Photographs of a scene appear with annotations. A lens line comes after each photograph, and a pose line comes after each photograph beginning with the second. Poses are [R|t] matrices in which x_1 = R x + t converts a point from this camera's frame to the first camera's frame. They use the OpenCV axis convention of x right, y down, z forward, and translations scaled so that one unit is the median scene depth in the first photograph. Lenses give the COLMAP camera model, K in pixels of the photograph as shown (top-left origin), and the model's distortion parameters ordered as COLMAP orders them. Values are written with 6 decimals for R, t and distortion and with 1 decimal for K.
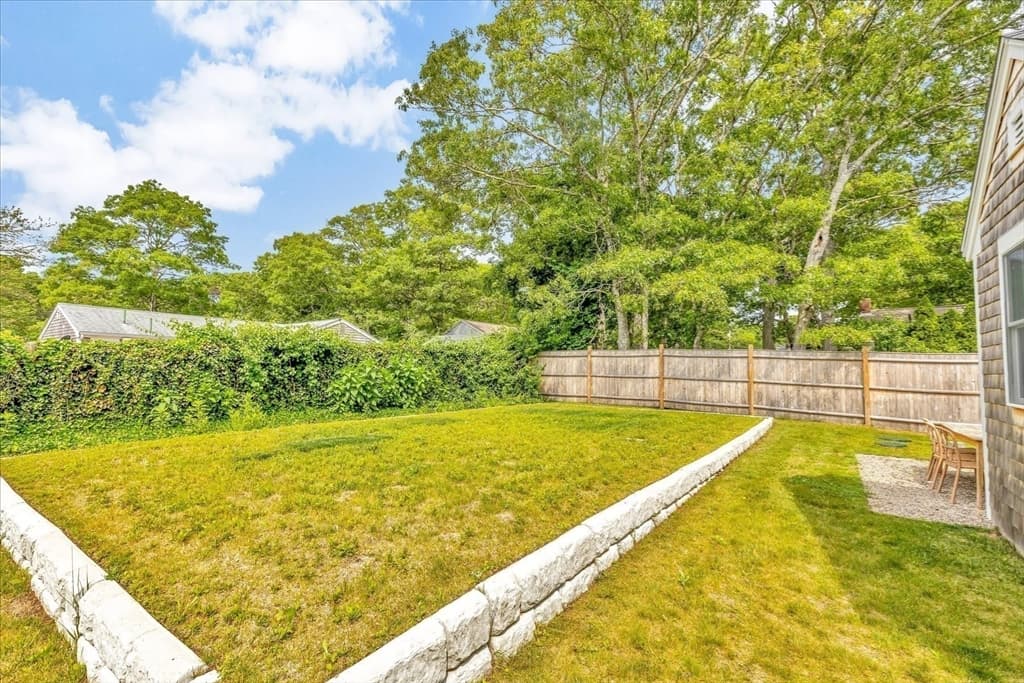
lens RADIAL K [[468.3, 0, 512.0], [0, 468.3, 341.5], [0, 0, 1]] dist [0.001492, -0.000098]
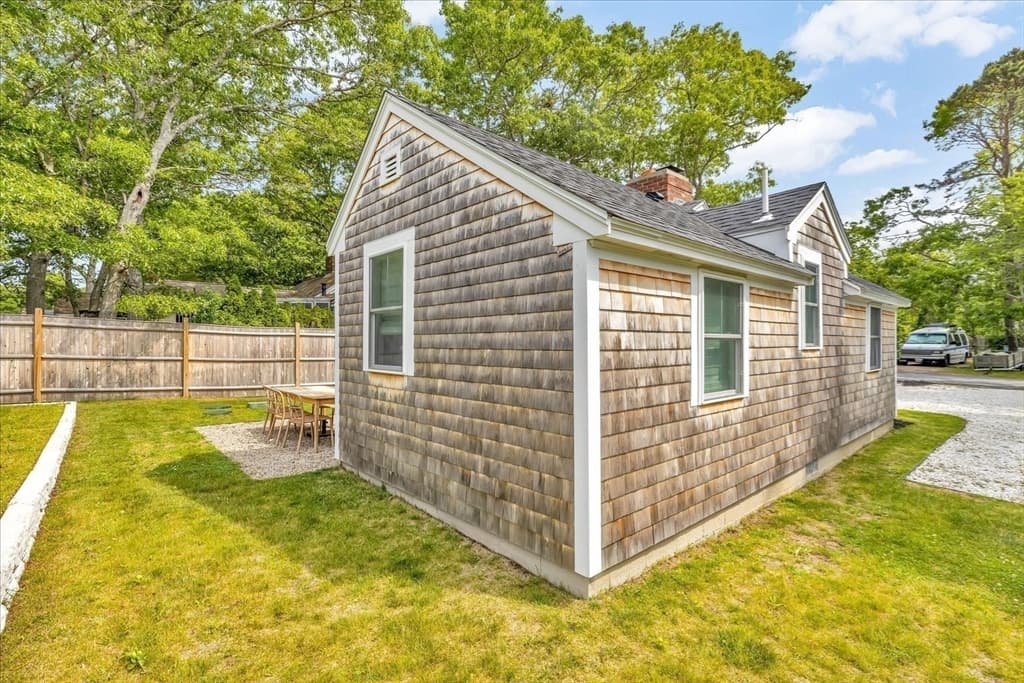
lens RADIAL K [[468.3, 0, 512.0], [0, 468.3, 341.5], [0, 0, 1]] dist [0.001492, -0.000098]
pose [[0.237026, -0.007494, 0.971474, -0.046333], [-0.055981, 0.998203, 0.021359, 0.000603], [-0.969889, -0.059447, 0.236181, 0.097209]]
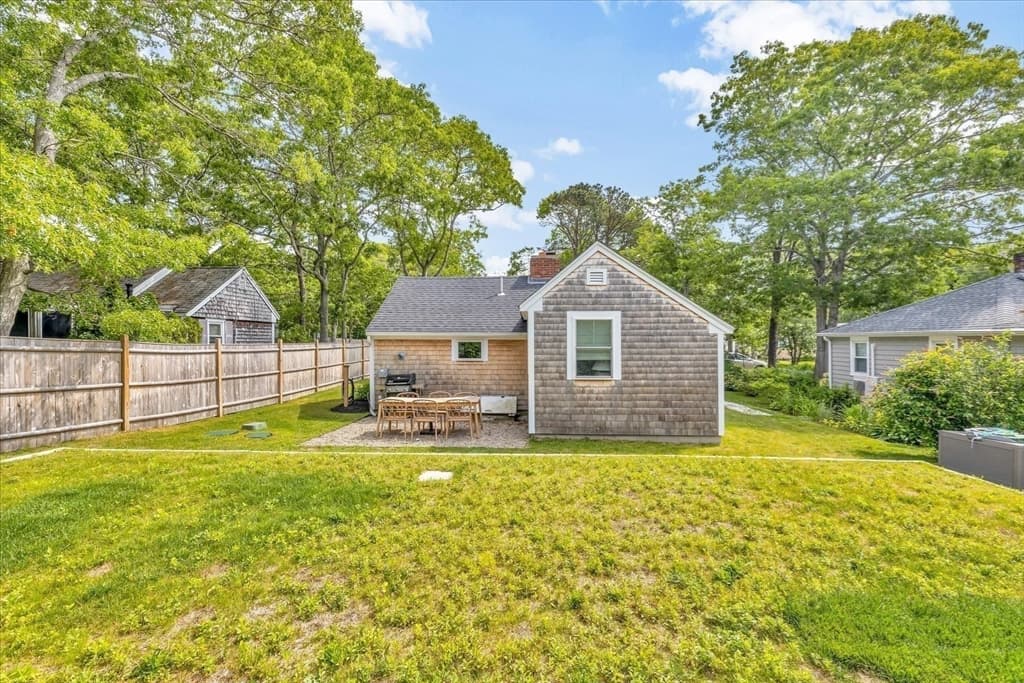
lens RADIAL K [[454.6, 0, 510.0], [0, 454.6, 338.6], [0, 0, 1]] dist [0.004946, 0.000068]
pose [[-0.523788, -0.003195, 0.851843, -0.279985], [-0.055774, 0.997976, -0.030552, 0.003856], [-0.850021, -0.063513, -0.522906, 0.862535]]
